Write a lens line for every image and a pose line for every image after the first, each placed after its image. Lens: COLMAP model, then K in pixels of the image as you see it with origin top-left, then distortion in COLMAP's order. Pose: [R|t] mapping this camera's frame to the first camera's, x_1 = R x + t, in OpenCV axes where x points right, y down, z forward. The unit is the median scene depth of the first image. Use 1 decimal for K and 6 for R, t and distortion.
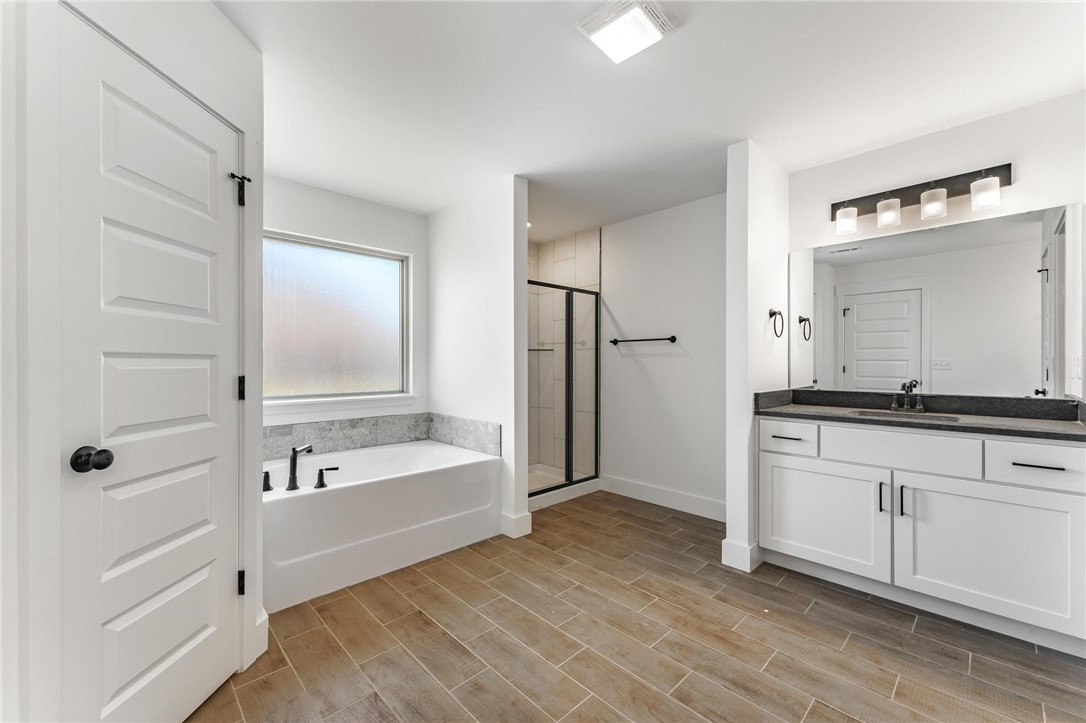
lens RADIAL K [[437.1, 0, 543.0], [0, 437.1, 361.5], [0, 0, 1]] dist [0.003286, 0.000289]
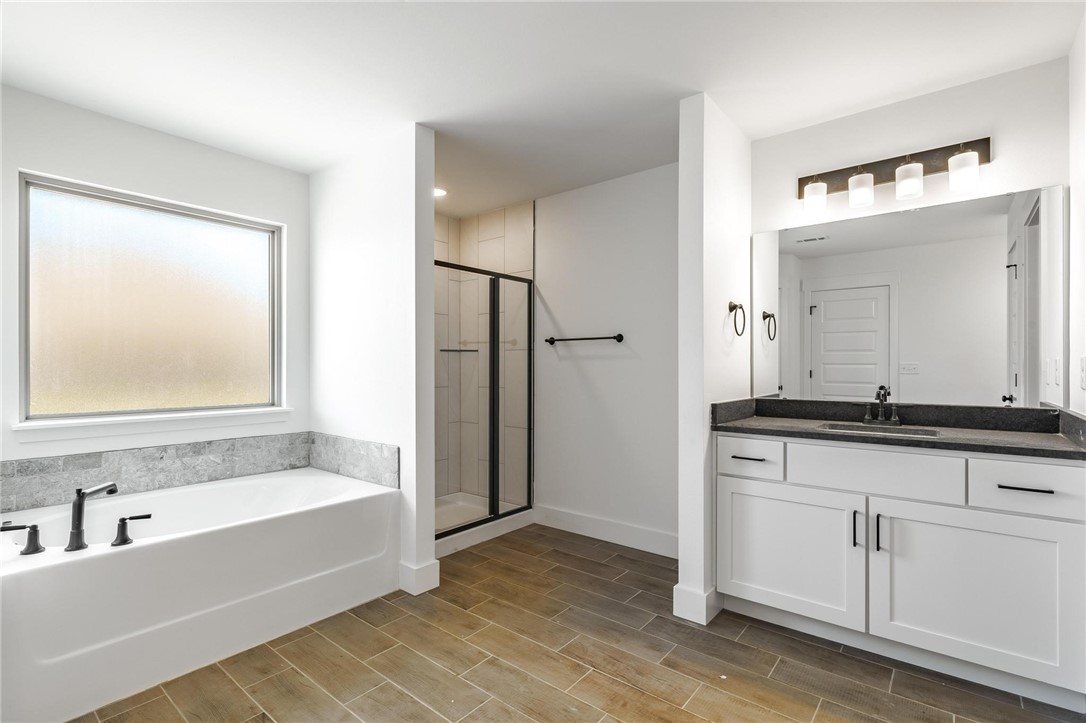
lens RADIAL K [[506.9, 0, 547.8], [0, 506.9, 363.8], [0, 0, 1]] dist [-0.001574, -0.000207]
pose [[0.992068, 0.000977, 0.125700, 0.063001], [-0.000661, 0.999997, -0.002554, 0.000198], [-0.125702, 0.002450, 0.992065, 0.102970]]
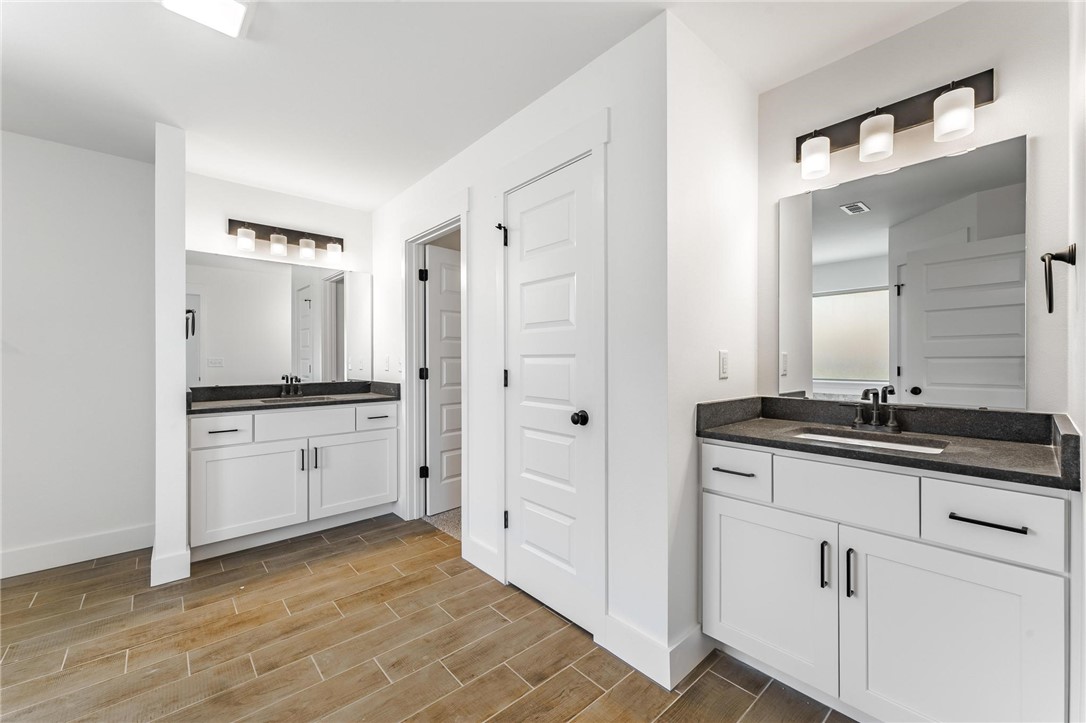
lens RADIAL K [[437.1, 0, 543.0], [0, 437.1, 361.5], [0, 0, 1]] dist [0.003286, 0.000289]
pose [[0.038966, -0.003795, 0.999233, -0.466622], [0.001948, 0.999991, 0.003722, 0.001454], [-0.999239, 0.001801, 0.038973, 0.173206]]
